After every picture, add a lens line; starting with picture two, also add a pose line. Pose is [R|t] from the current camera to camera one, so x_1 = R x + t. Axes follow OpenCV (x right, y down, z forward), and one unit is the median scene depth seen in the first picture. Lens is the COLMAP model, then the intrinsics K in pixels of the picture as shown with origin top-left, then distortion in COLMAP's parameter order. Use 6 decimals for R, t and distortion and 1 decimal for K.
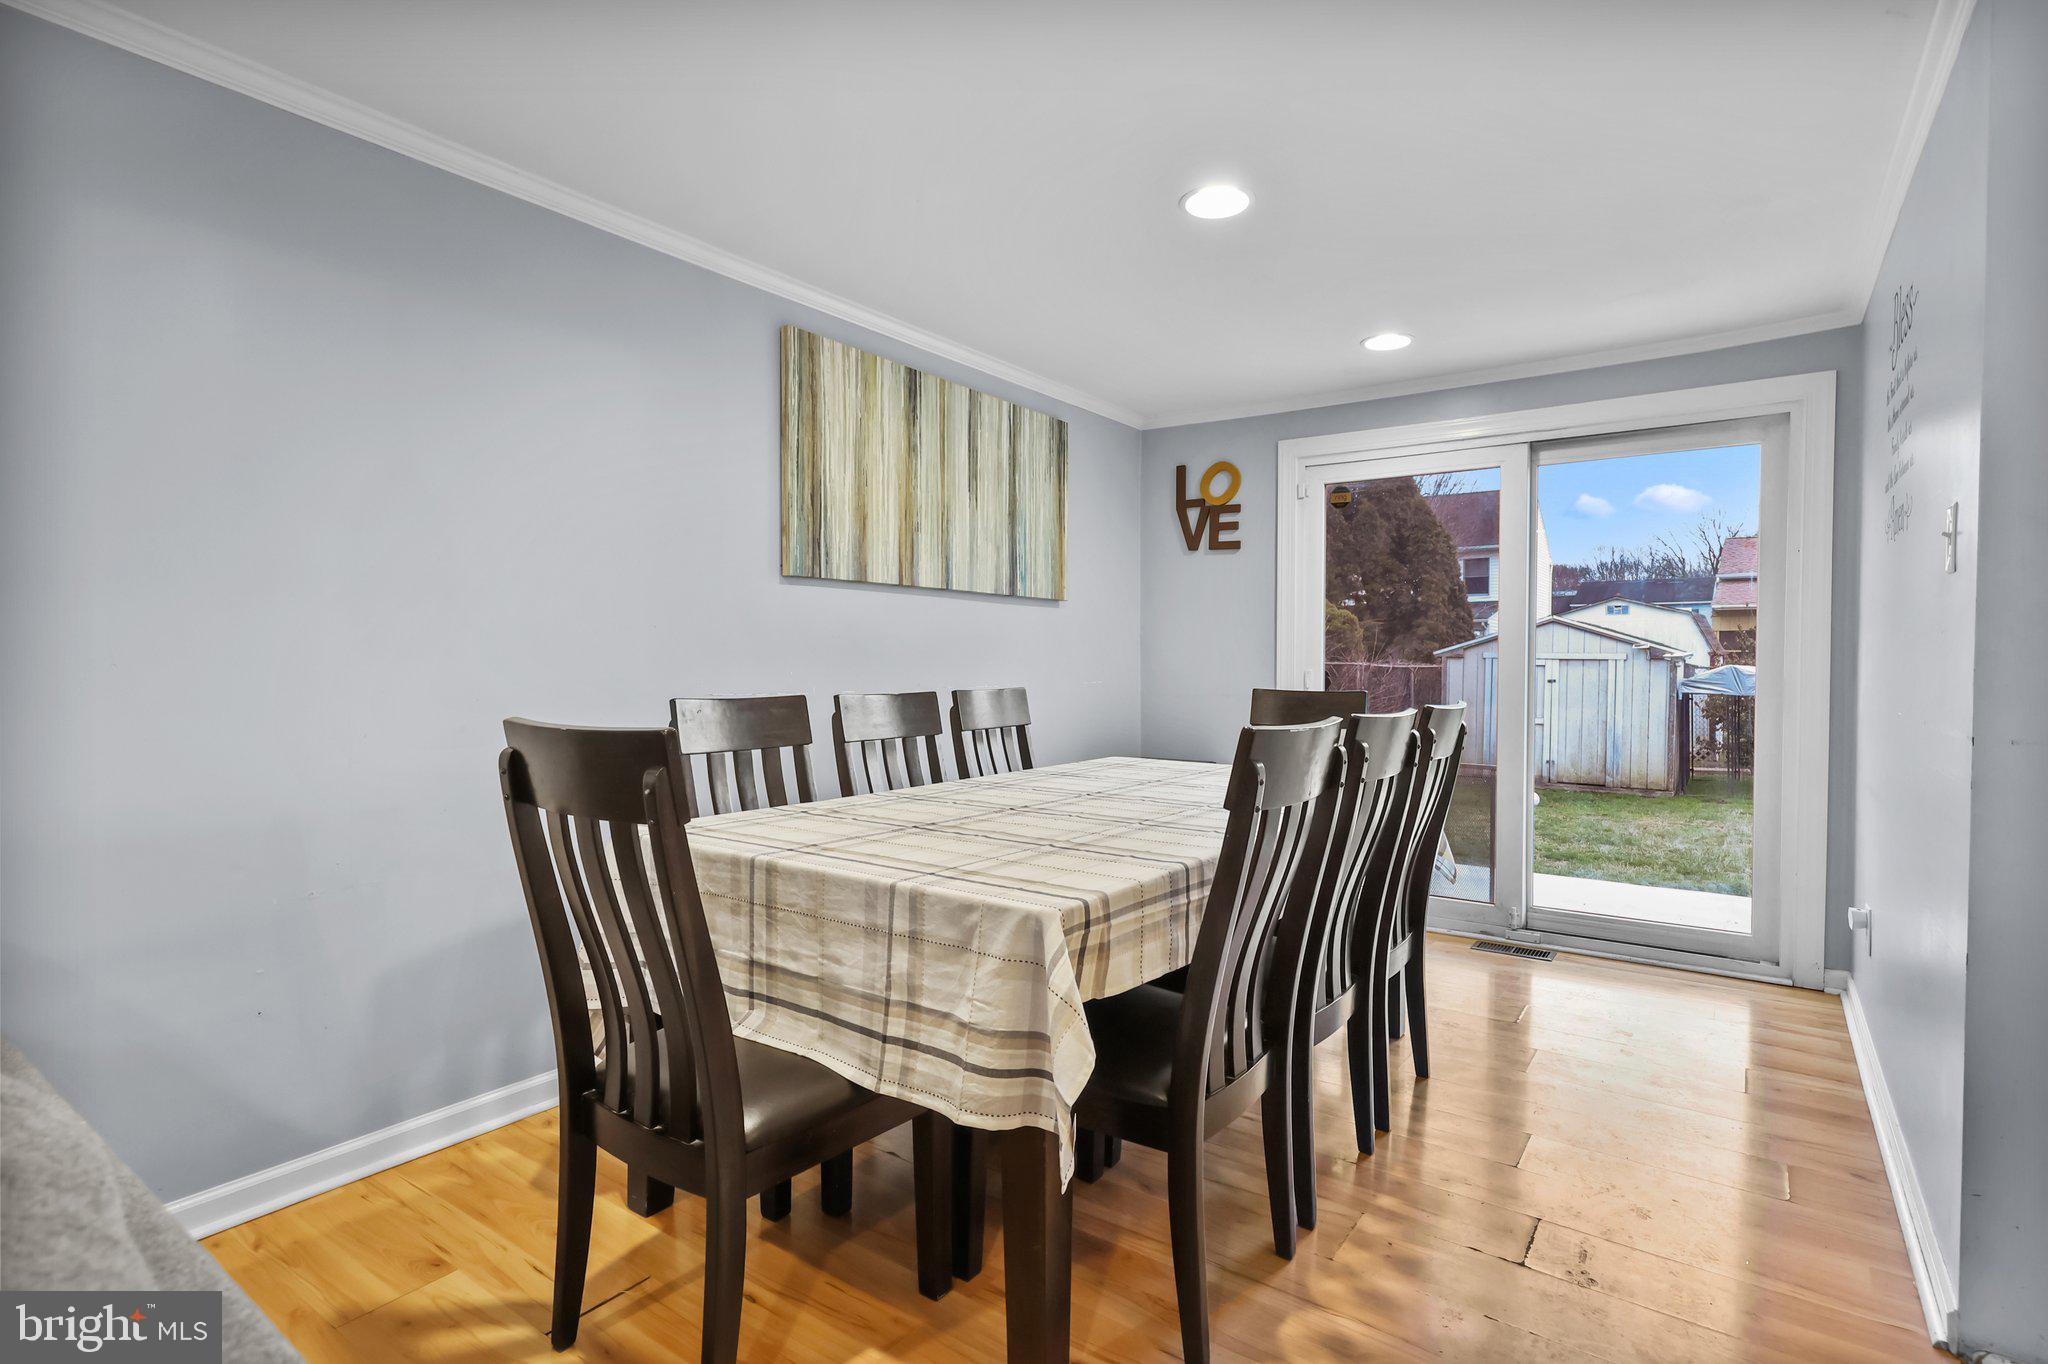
lens RADIAL K [[989.4, 0, 1024.0], [0, 989.4, 682.0], [0, 0, 1]] dist [-0.001424, 0.000055]
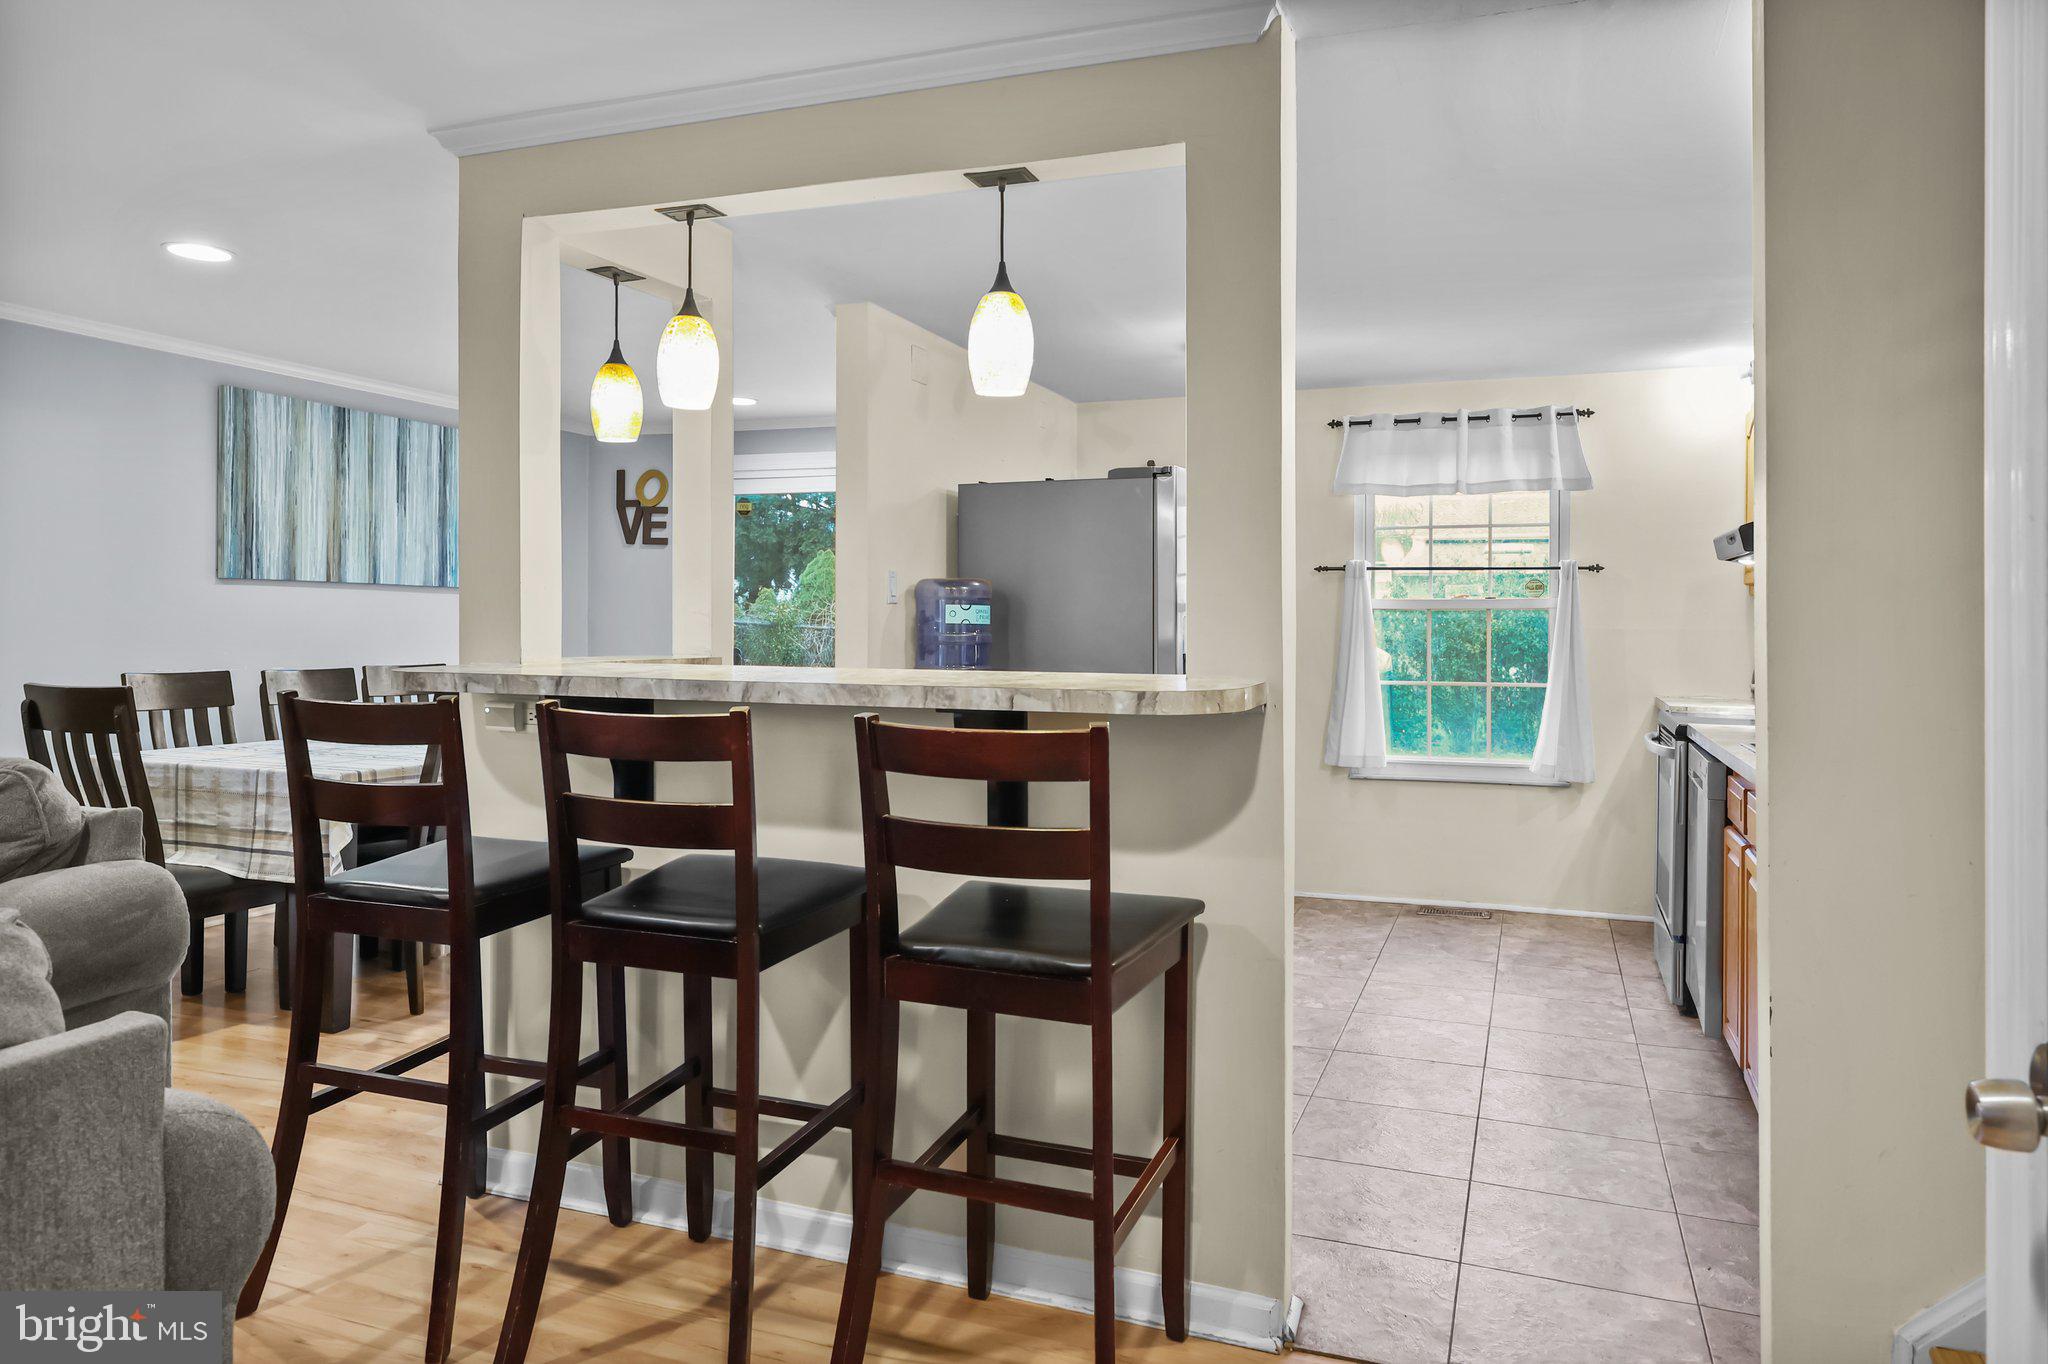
lens RADIAL K [[1345.8, 0, 1019.9], [0, 1345.8, 621.5], [0, 0, 1]] dist [0.000906, -0.003028]
pose [[0.965683, 0.006118, 0.259651, 0.287948], [-0.000270, 0.999746, -0.022554, -0.010901], [-0.259723, 0.021710, 0.965439, -0.893068]]
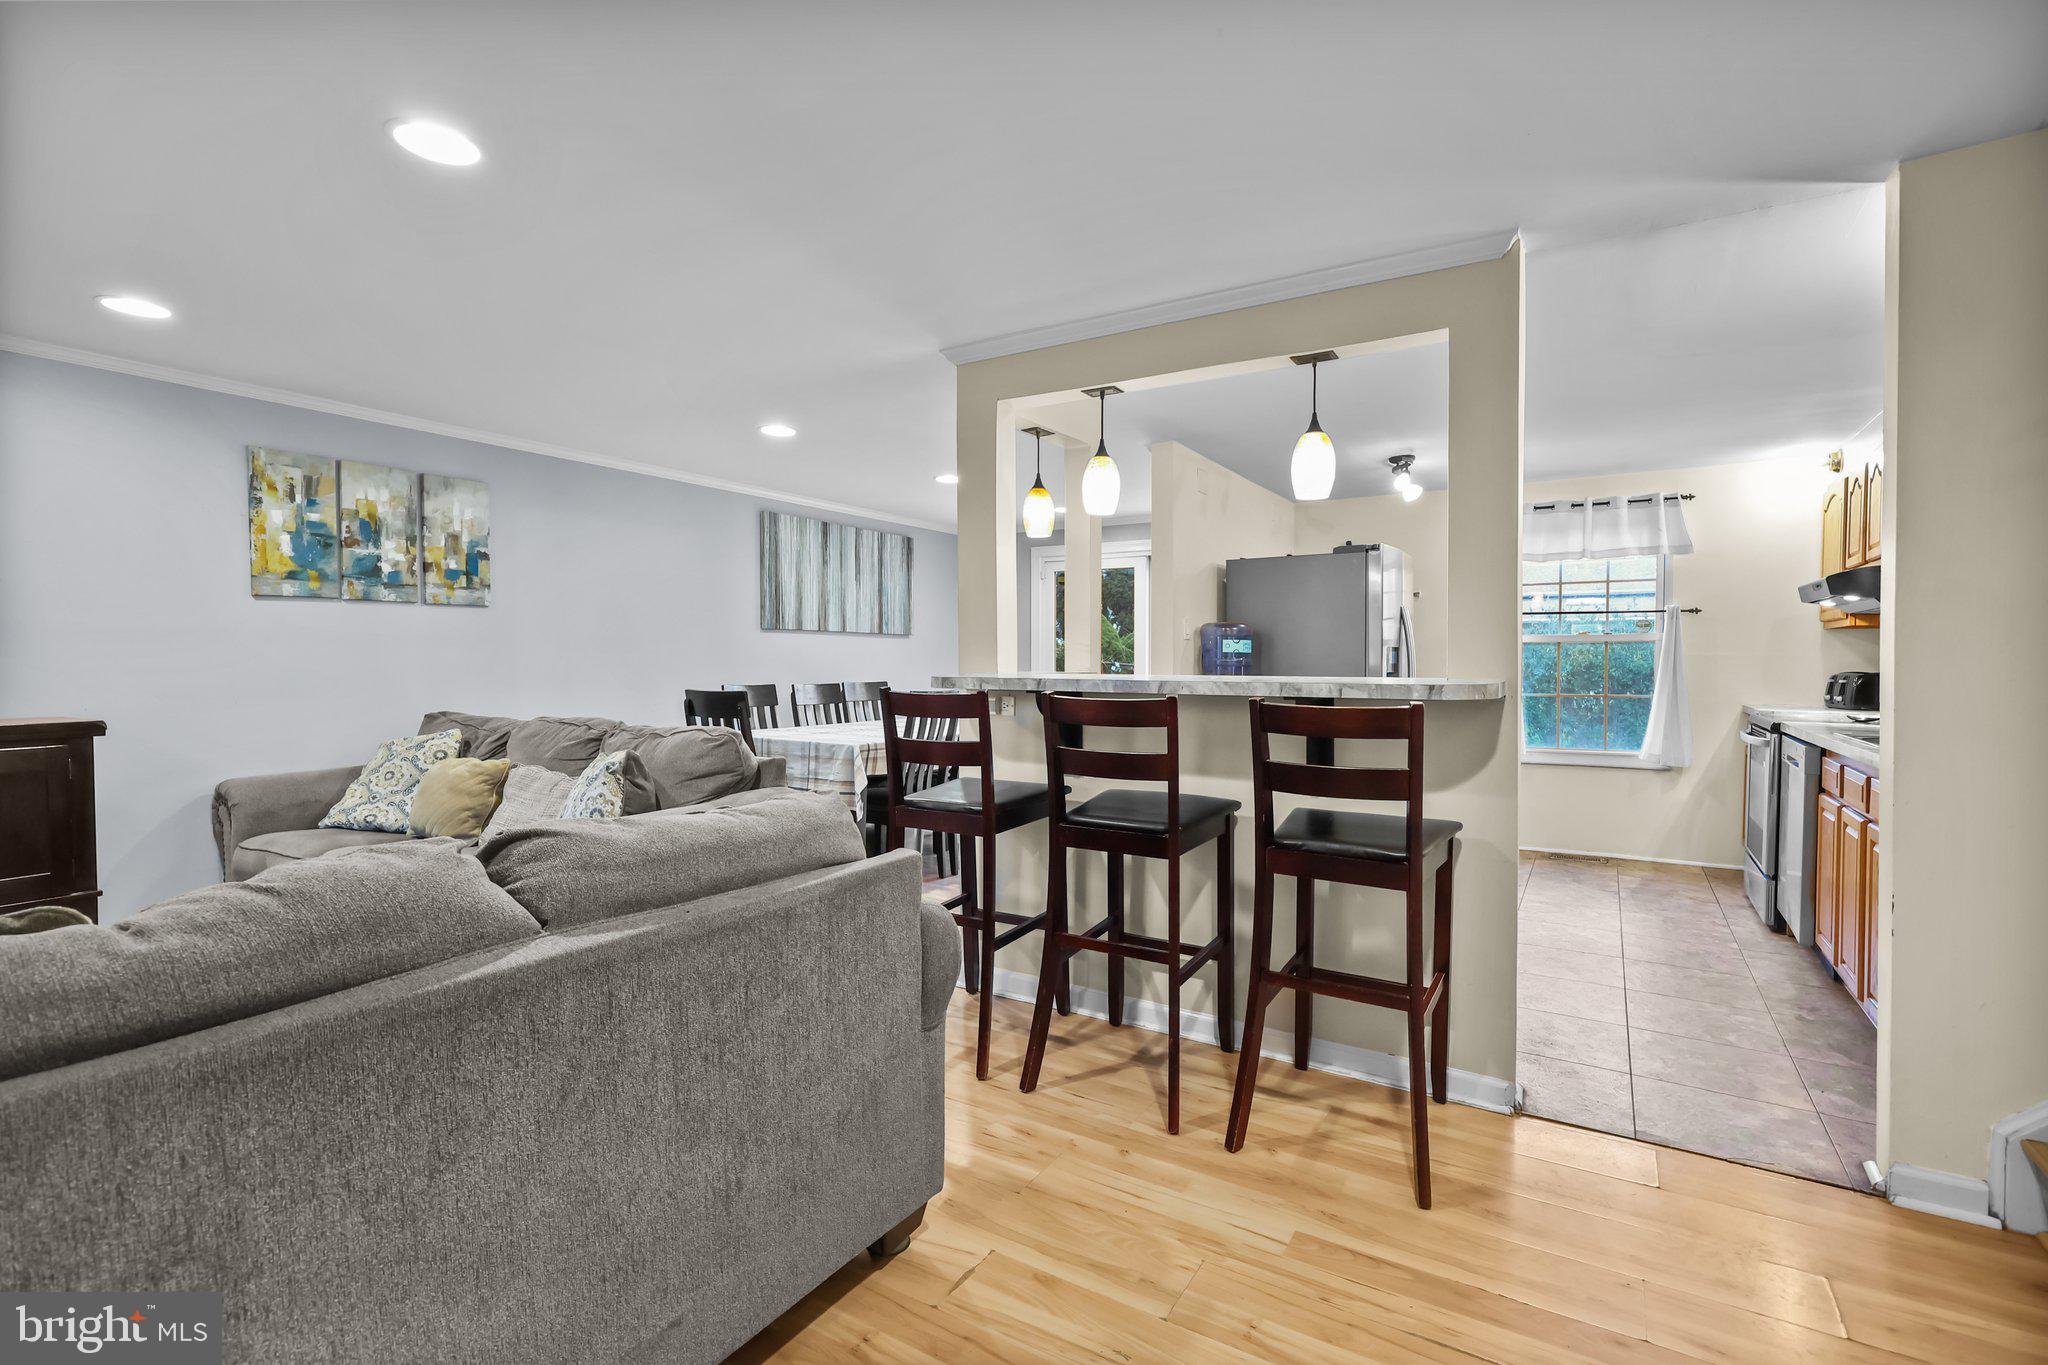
lens RADIAL K [[932.4, 0, 1024.0], [0, 932.4, 682.5], [0, 0, 1]] dist [-0.001332, 0.000011]
pose [[0.997220, -0.000093, 0.074515, 0.155576], [-0.000002, 0.999999, 0.001271, 0.005190], [-0.074515, -0.001267, 0.997219, -0.960044]]
